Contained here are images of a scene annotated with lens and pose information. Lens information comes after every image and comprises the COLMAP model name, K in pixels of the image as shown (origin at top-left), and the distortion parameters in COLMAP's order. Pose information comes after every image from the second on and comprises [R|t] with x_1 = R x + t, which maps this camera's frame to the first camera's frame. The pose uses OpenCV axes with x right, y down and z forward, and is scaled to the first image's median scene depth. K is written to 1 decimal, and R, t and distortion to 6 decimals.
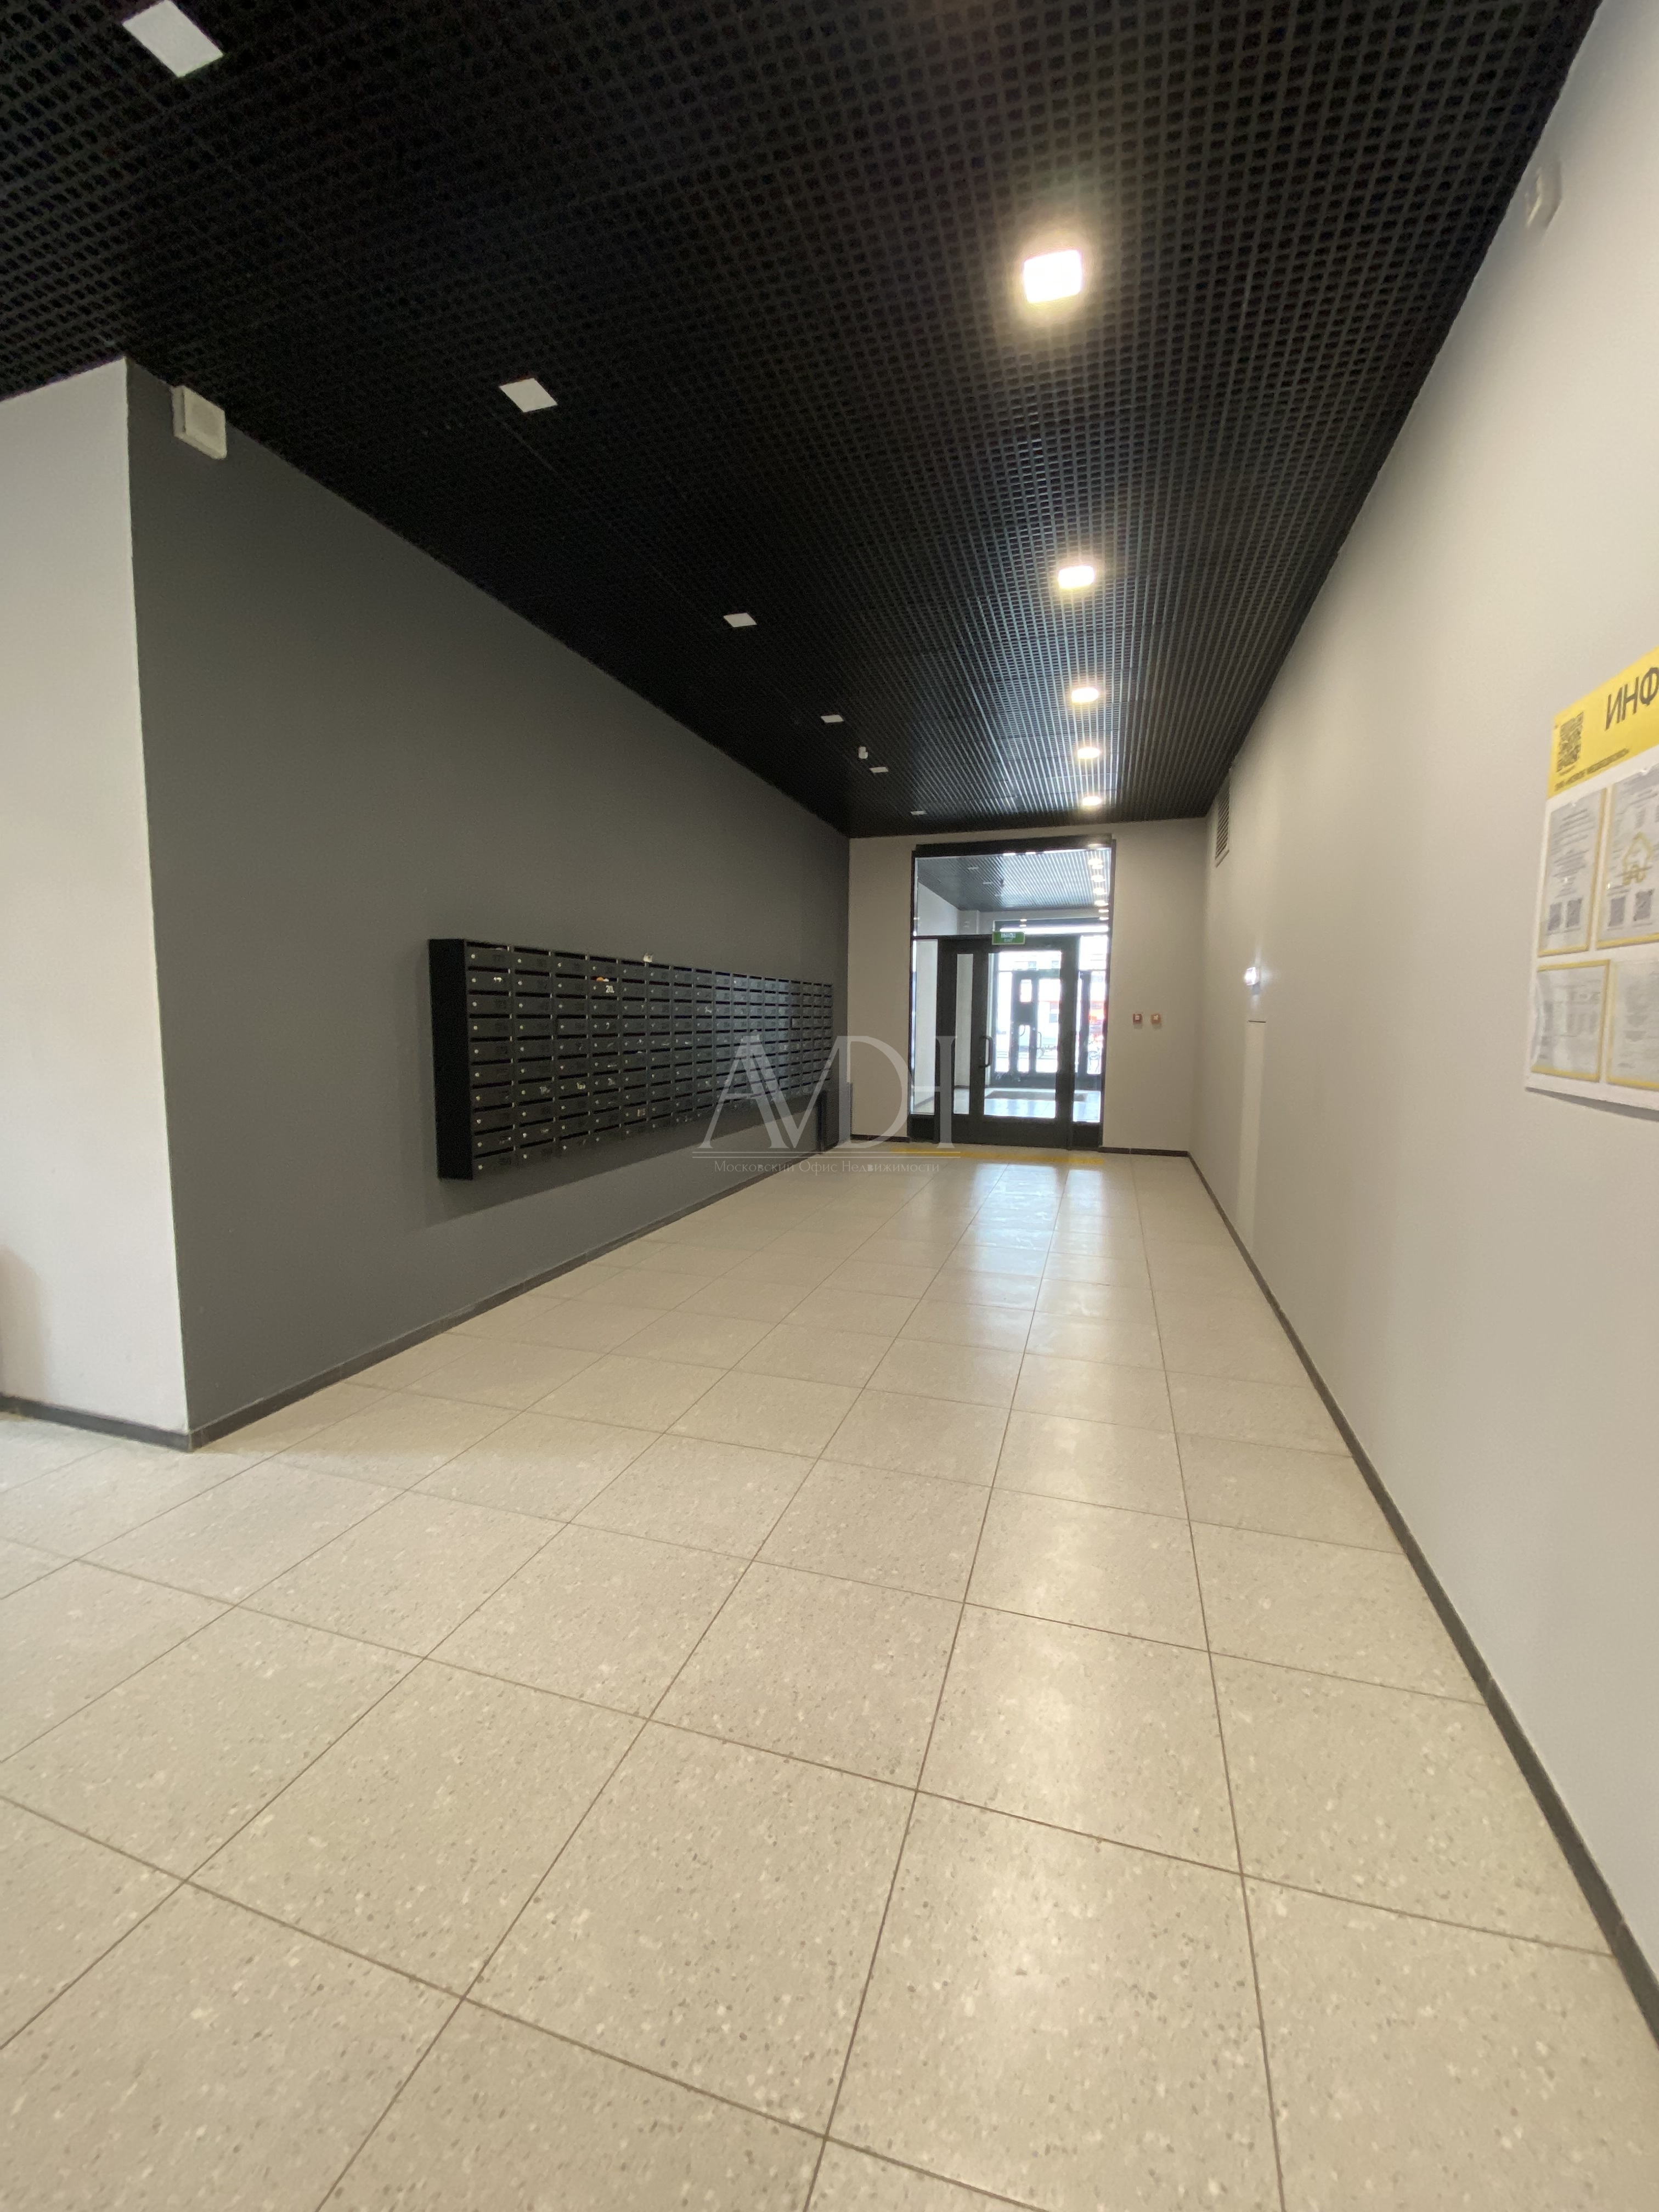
lens RADIAL K [[888.2, 0, 831.3], [0, 888.2, 1102.4], [0, 0, 1]] dist [0.021595, -0.022326]
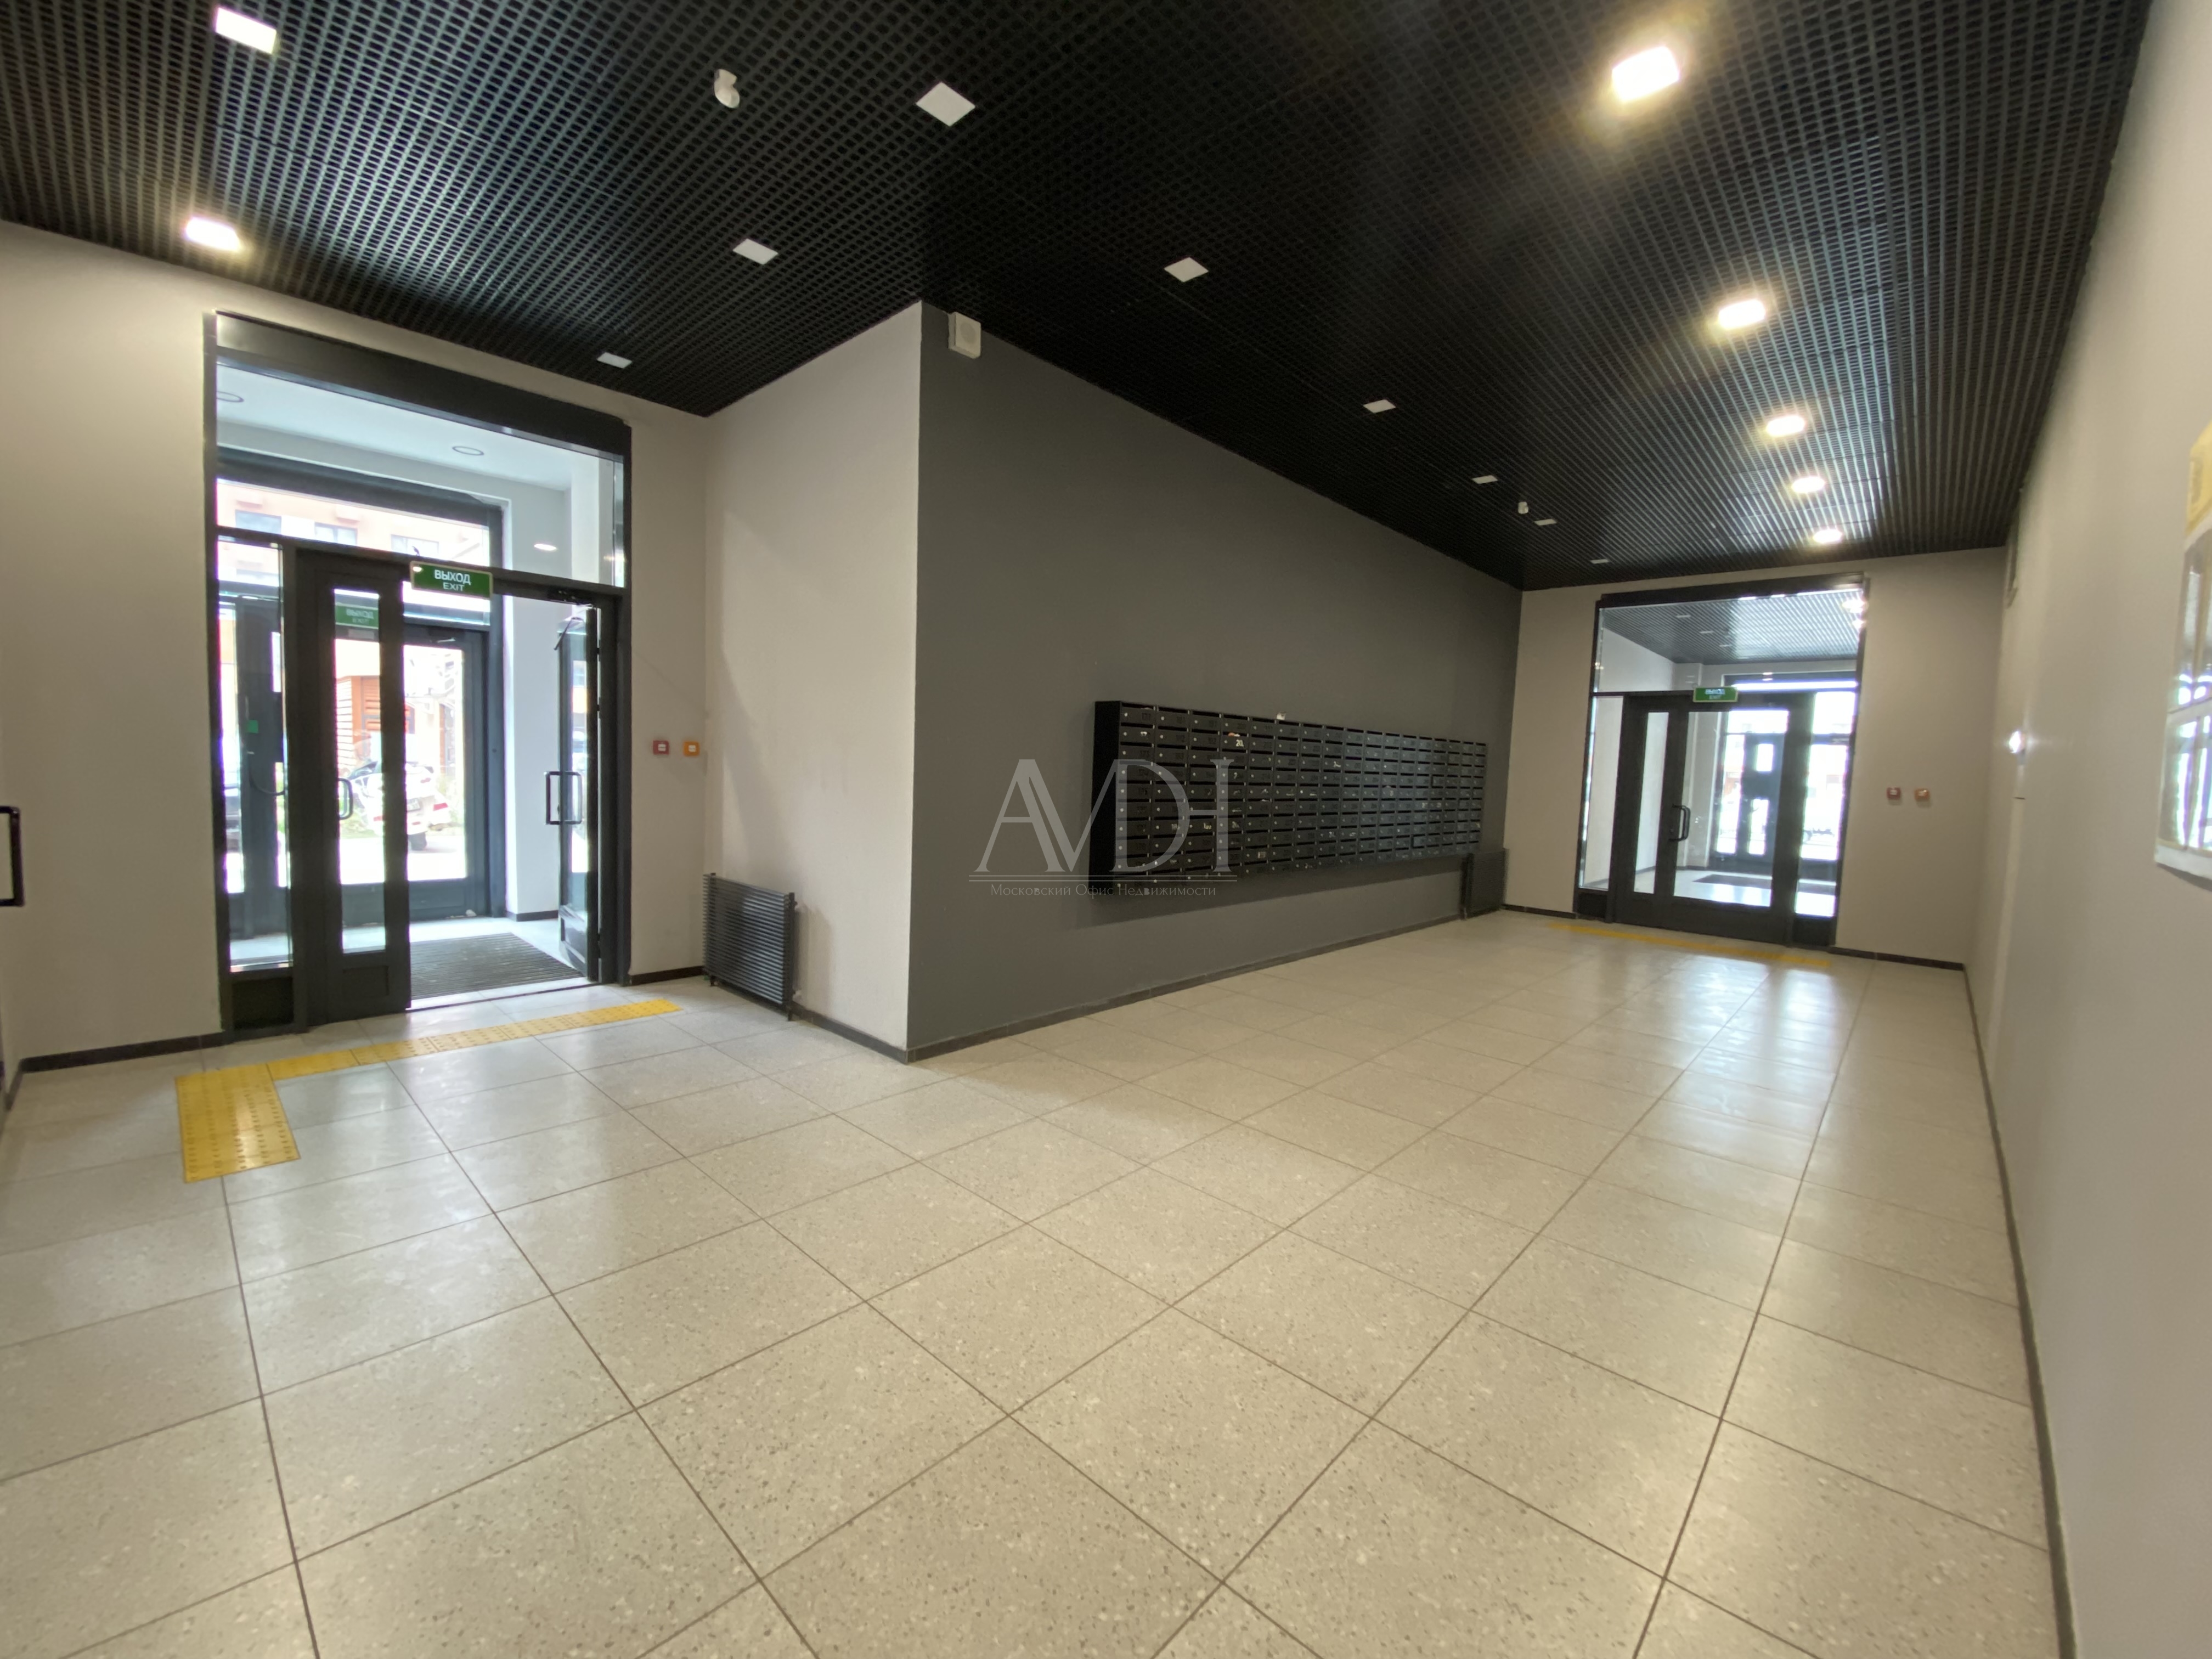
lens RADIAL K [[888.2, 0, 1098.3], [0, 888.2, 831.6], [0, 0, 1]] dist [0.021595, -0.022326]
pose [[0.898963, 0.059797, -0.433925, 0.104104], [-0.074653, 0.997060, -0.017258, 0.021389], [0.431617, 0.047908, 0.900784, -0.110419]]
